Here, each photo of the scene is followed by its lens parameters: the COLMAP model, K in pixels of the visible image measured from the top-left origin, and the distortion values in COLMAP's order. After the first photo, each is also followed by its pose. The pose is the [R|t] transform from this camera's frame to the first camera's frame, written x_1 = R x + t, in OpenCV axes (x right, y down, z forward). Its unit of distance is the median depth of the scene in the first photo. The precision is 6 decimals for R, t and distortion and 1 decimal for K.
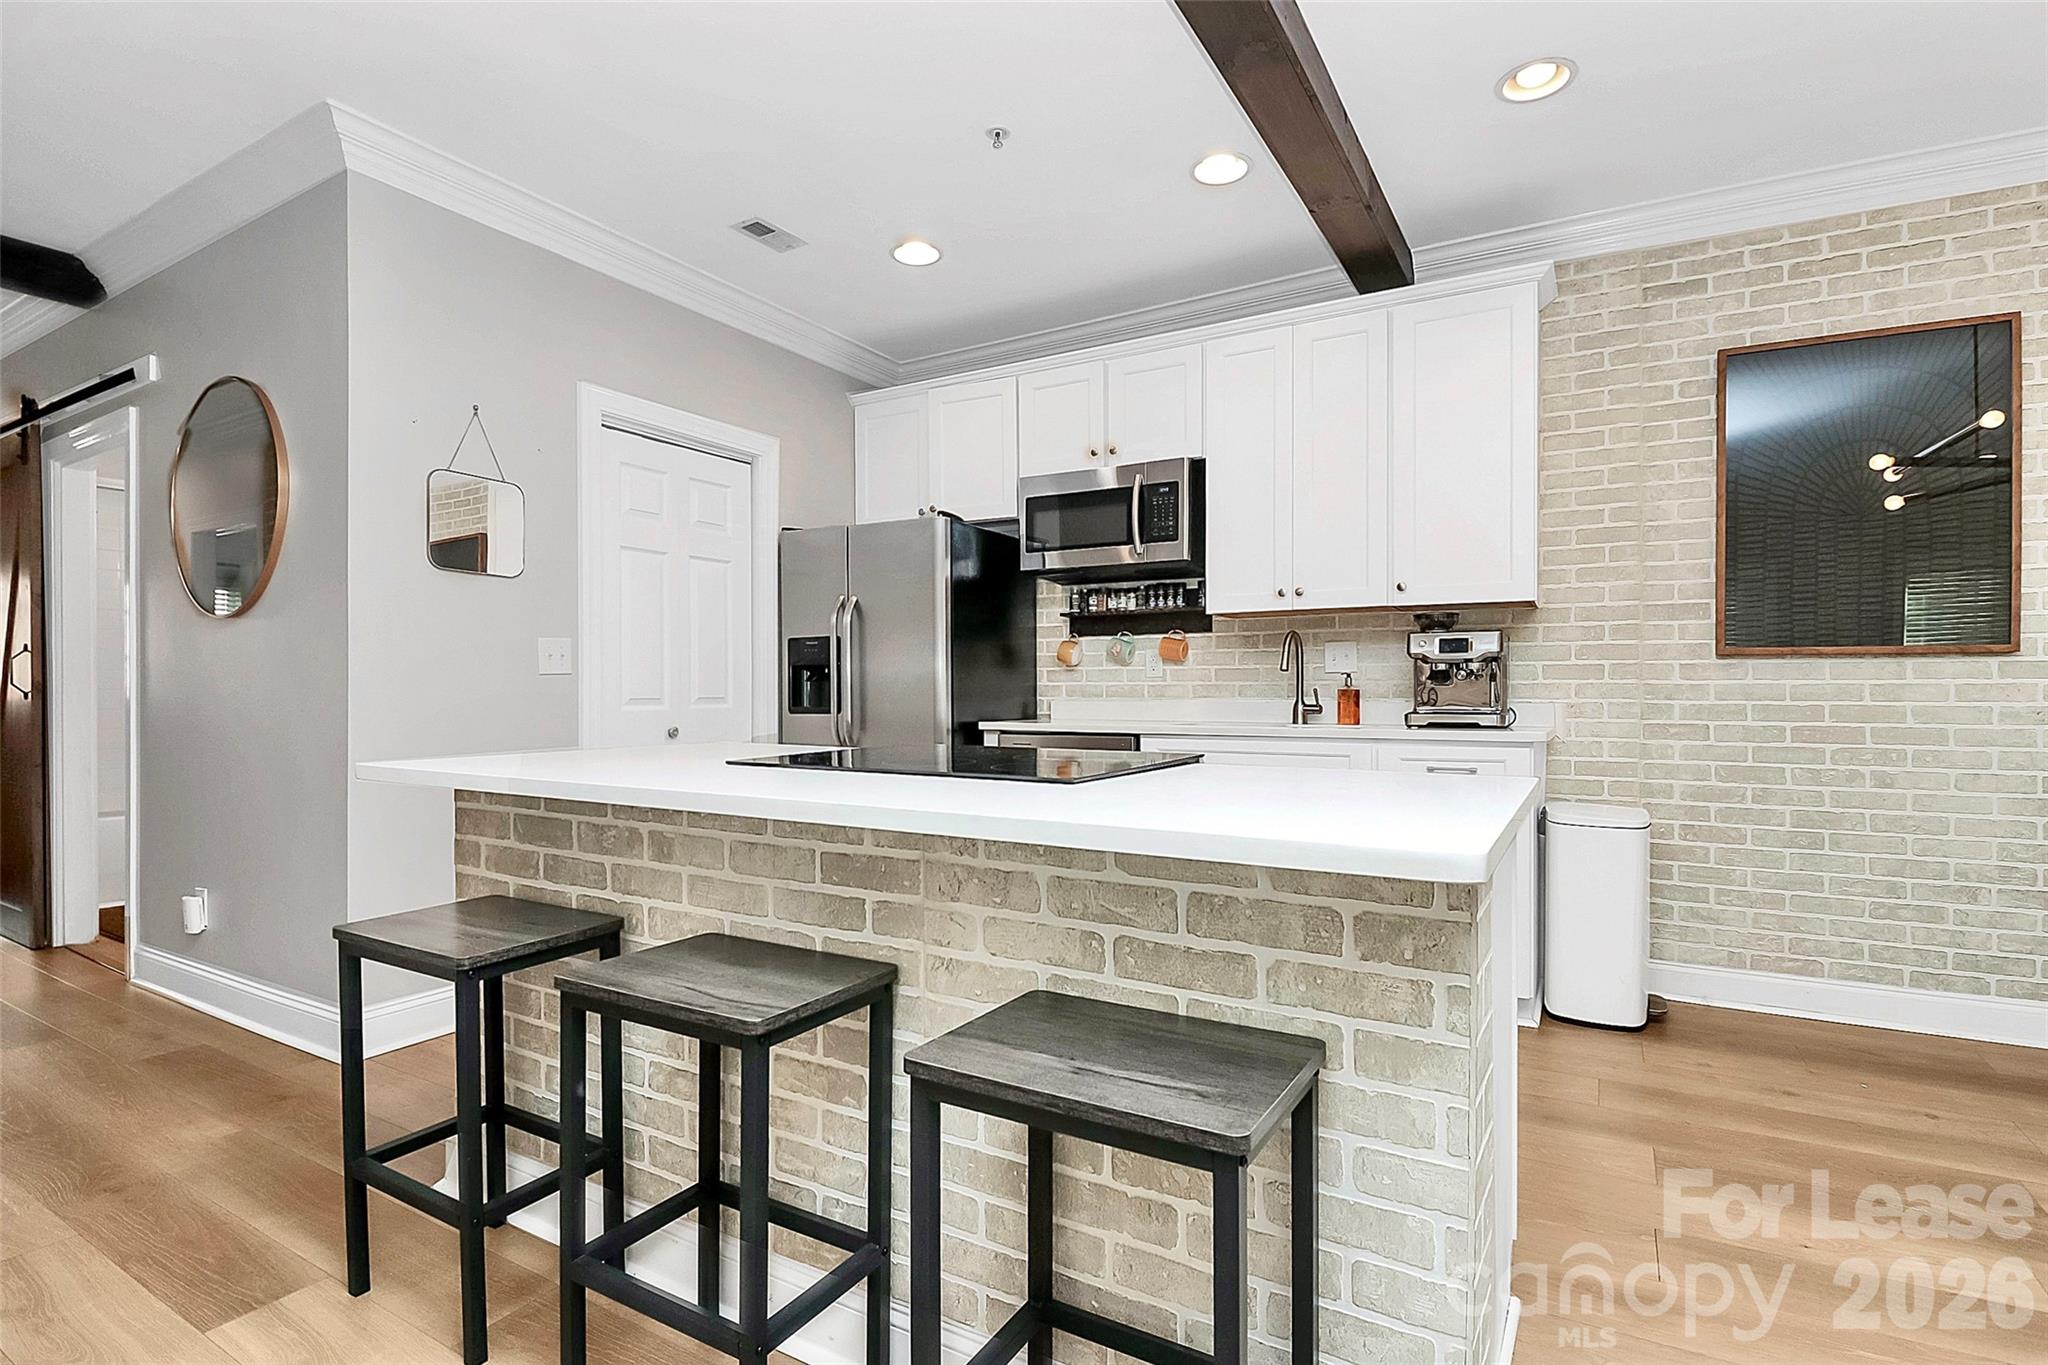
lens RADIAL K [[988.0, 0, 1025.8], [0, 988.0, 690.2], [0, 0, 1]] dist [0.000622, -0.016229]
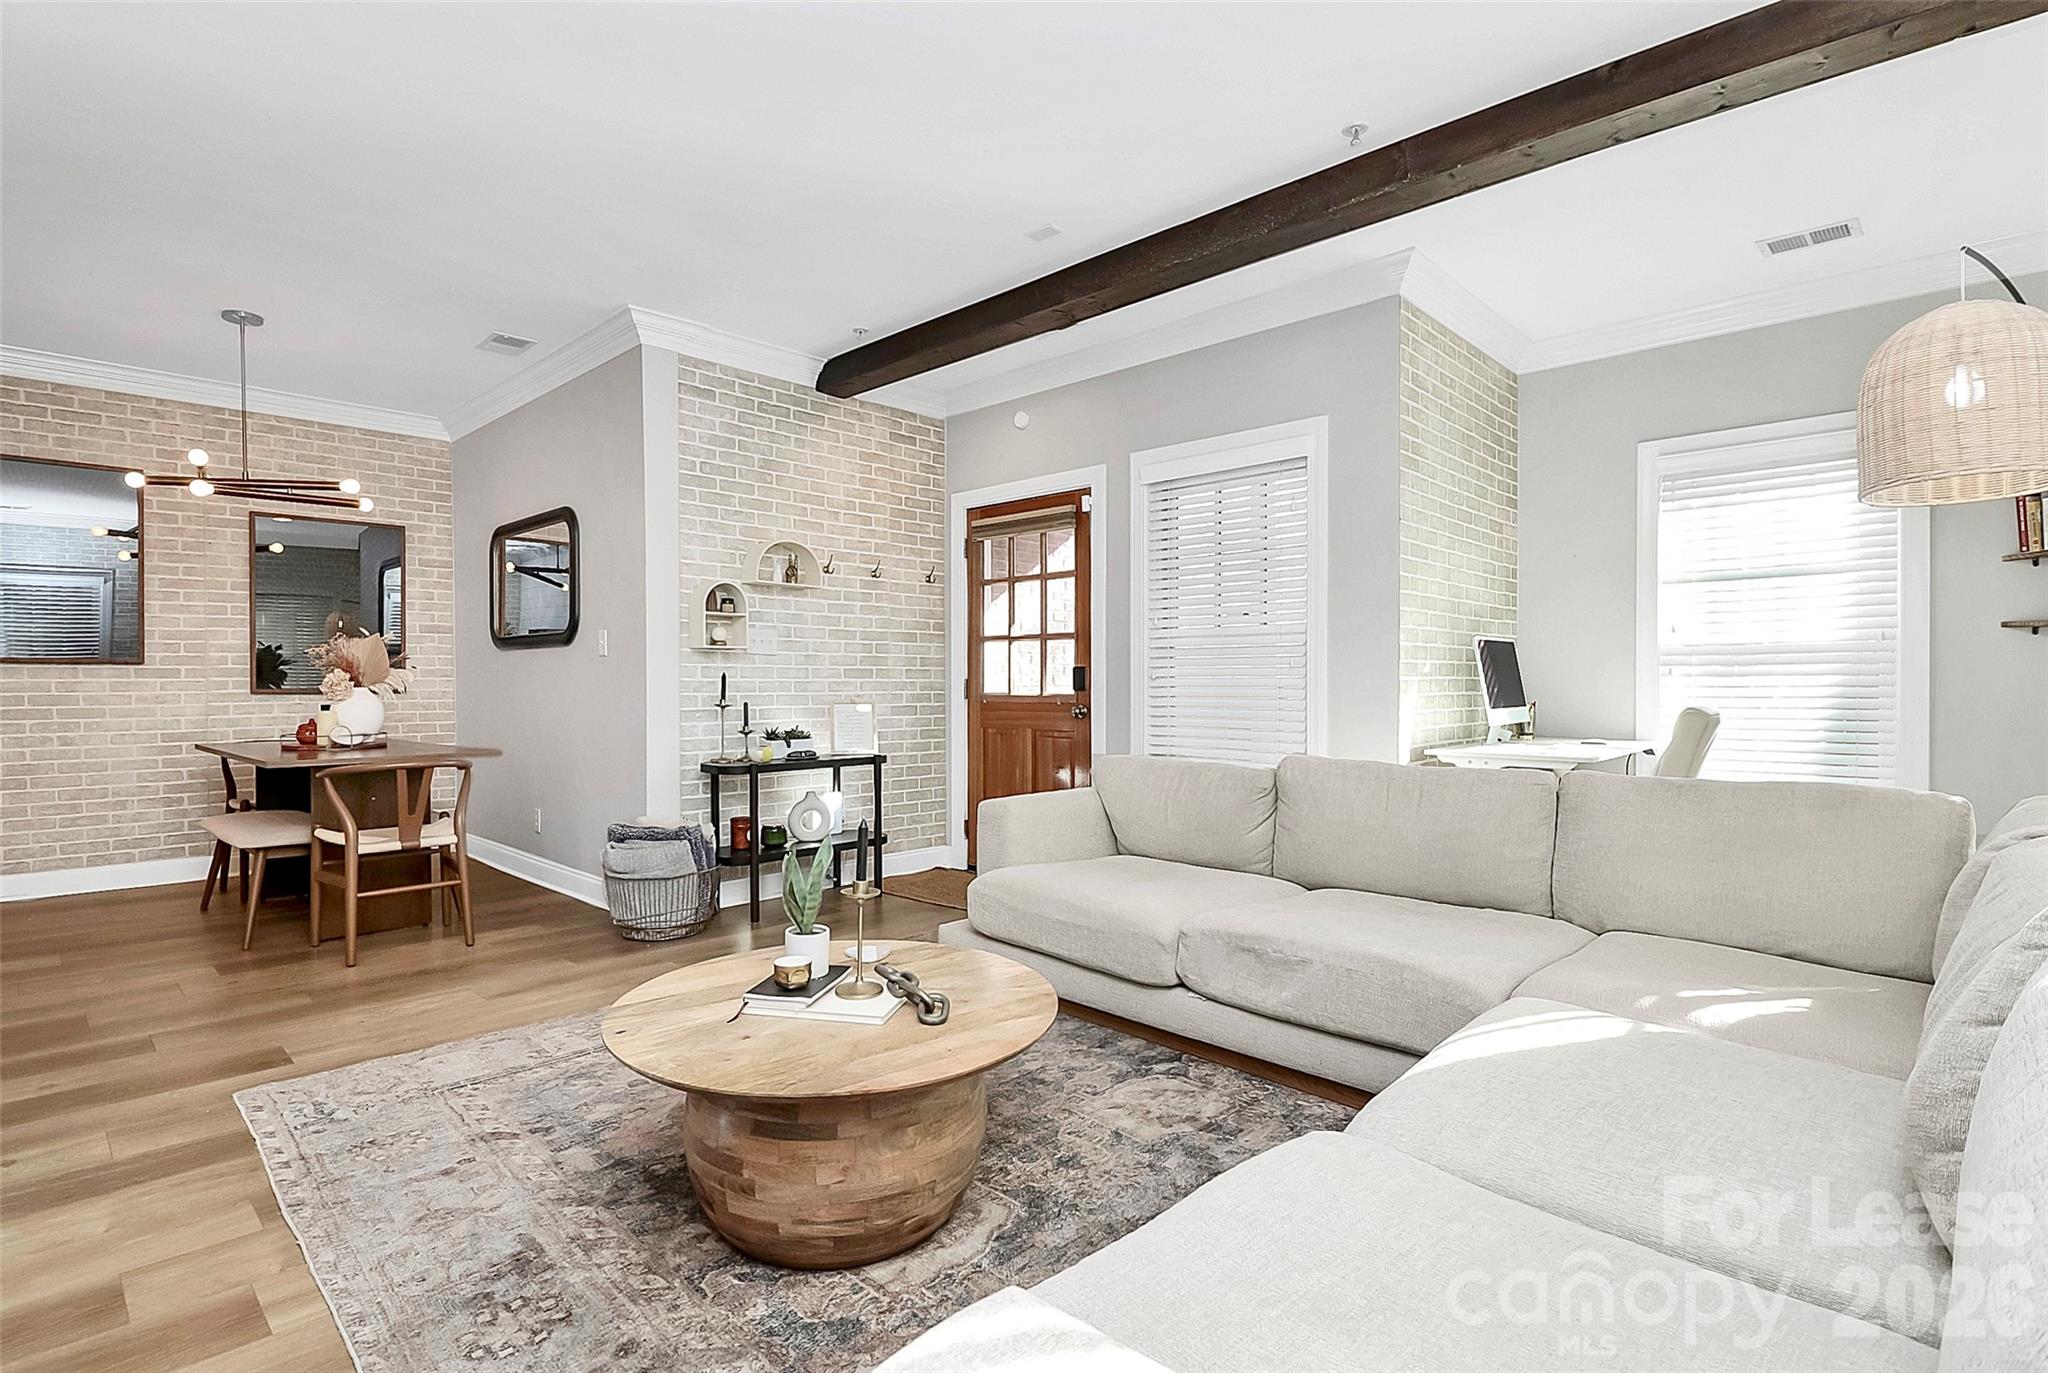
lens RADIAL K [[988.0, 0, 1025.8], [0, 988.0, 694.2], [0, 0, 1]] dist [0.000622, -0.016229]
pose [[0.230873, -0.015698, 0.972857, -0.277978], [0.003257, 0.999877, 0.015361, -0.004301], [-0.972978, -0.000378, 0.230896, -0.799424]]
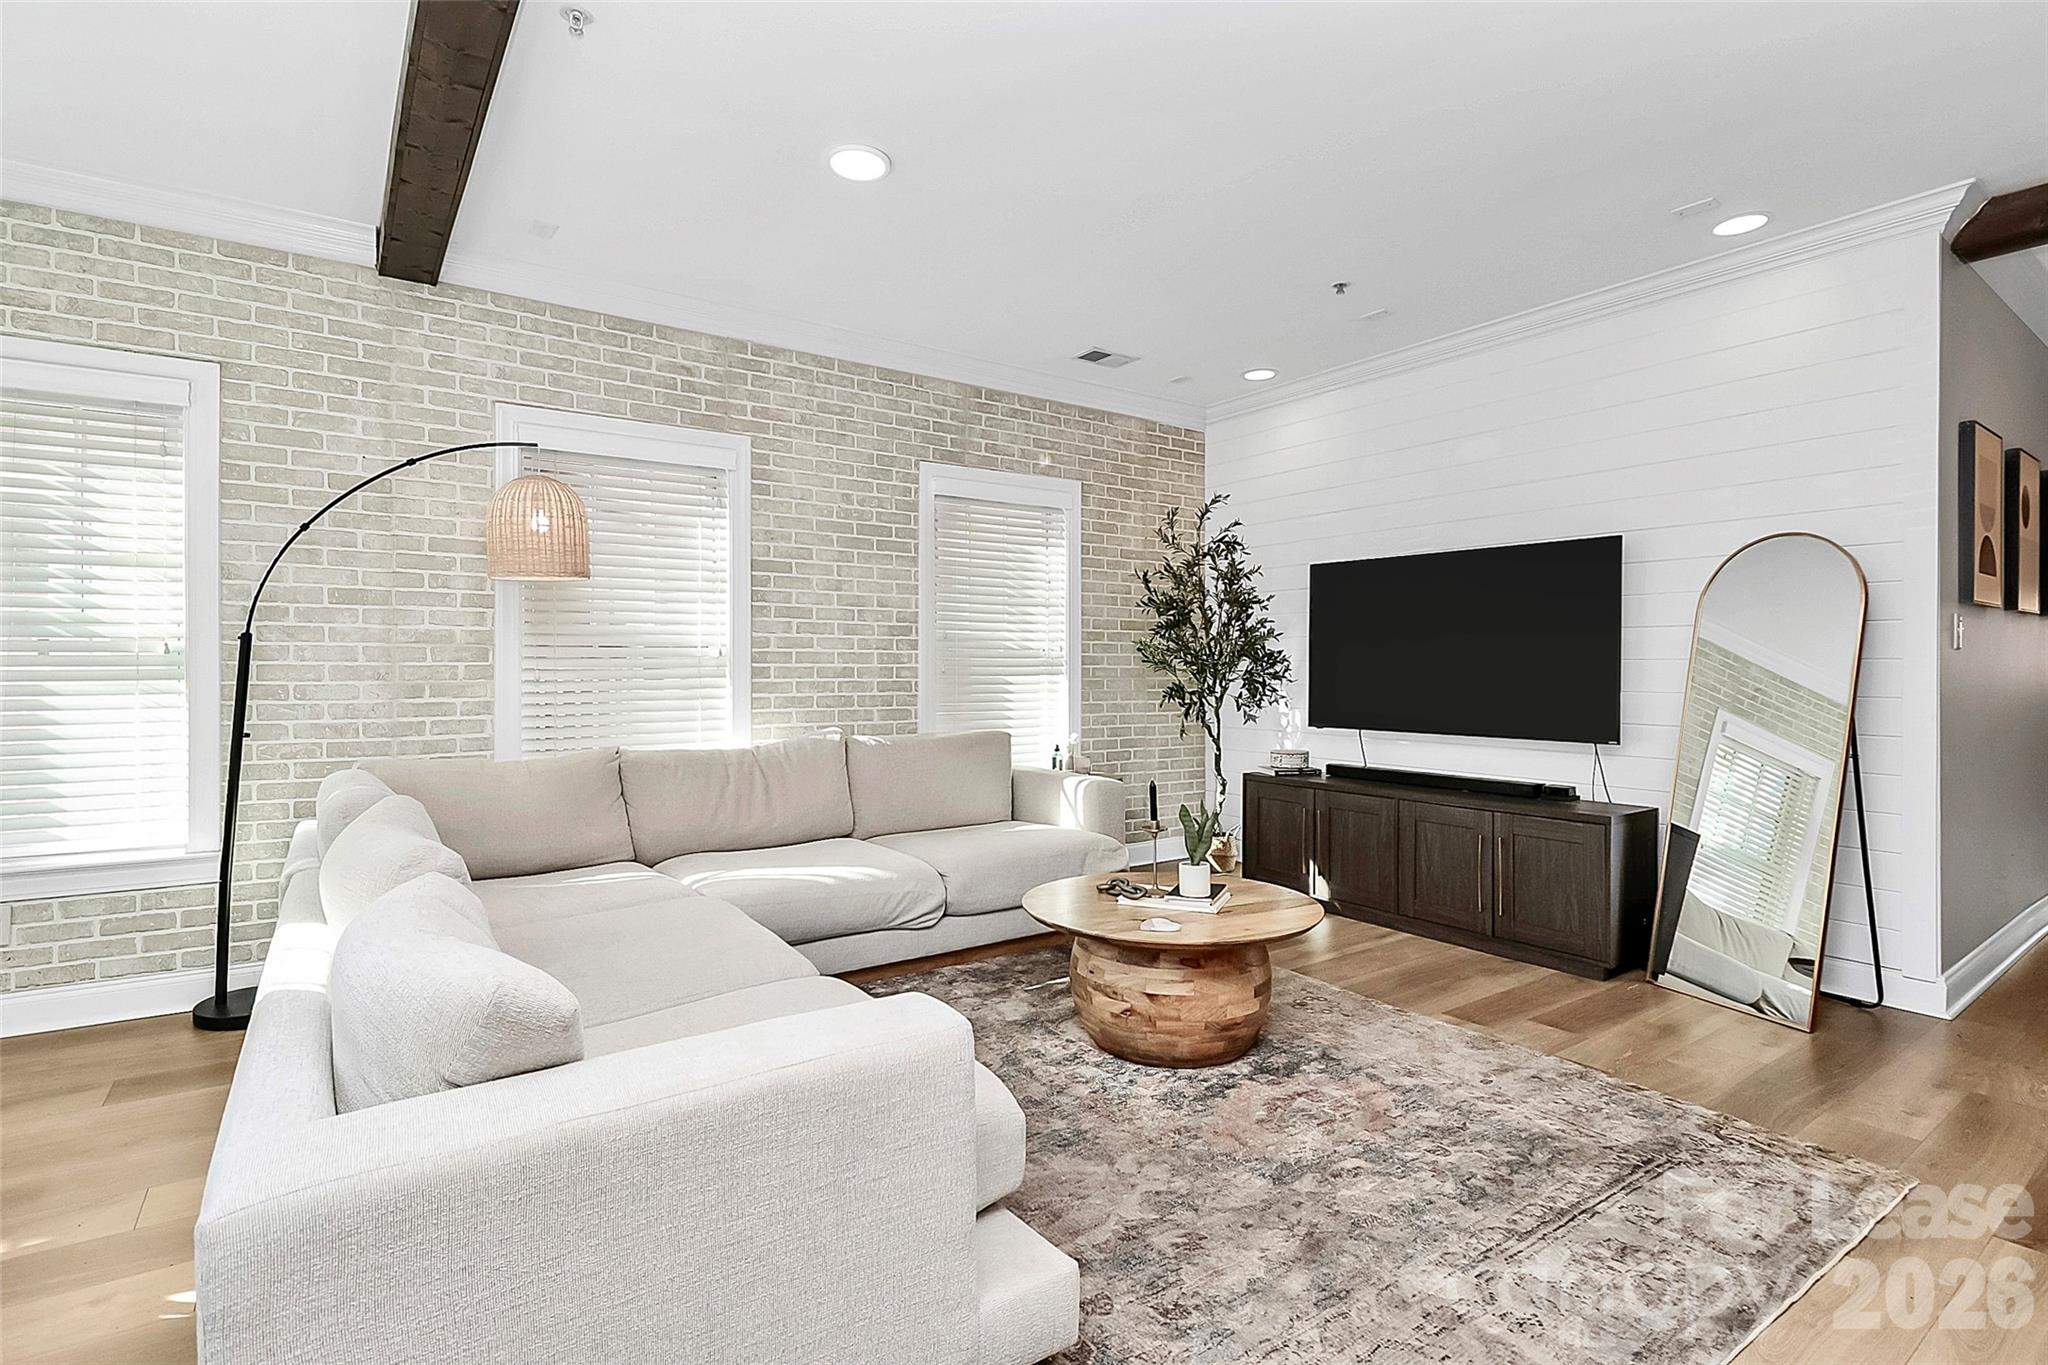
lens RADIAL K [[978.5, 0, 1014.1], [0, 978.5, 668.8], [0, 0, 1]] dist [0.003148, -0.014947]
pose [[-0.420490, 0.003238, -0.907291, 1.094518], [-0.004680, 0.999973, 0.005737, -0.024560], [0.907285, 0.006659, -0.420464, -0.324875]]
